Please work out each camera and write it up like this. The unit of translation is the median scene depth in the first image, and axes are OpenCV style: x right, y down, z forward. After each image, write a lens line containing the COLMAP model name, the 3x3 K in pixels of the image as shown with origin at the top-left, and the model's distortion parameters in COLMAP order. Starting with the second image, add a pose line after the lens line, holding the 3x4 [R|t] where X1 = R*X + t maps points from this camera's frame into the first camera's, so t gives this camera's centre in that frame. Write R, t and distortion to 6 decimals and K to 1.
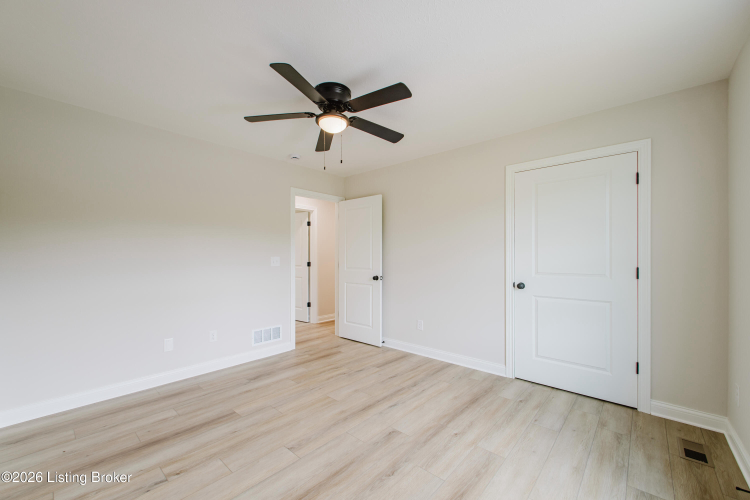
lens RADIAL K [[310.0, 0, 358.5], [0, 310.0, 256.4], [0, 0, 1]] dist [0.021316, -0.000353]
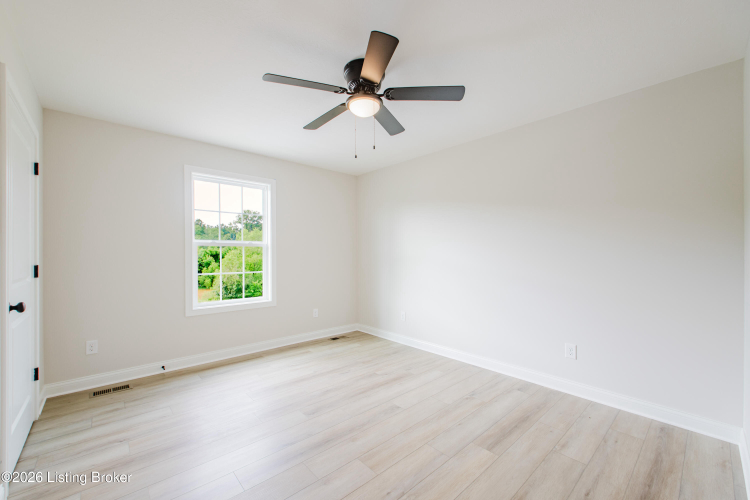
lens RADIAL K [[304.6, 0, 364.9], [0, 304.6, 263.0], [0, 0, 1]] dist [0.024478, -0.000219]
pose [[-0.996528, -0.003403, 0.083184, -0.158186], [-0.001070, 0.999605, 0.028070, 0.002682], [-0.083247, 0.027884, -0.996139, 1.915544]]
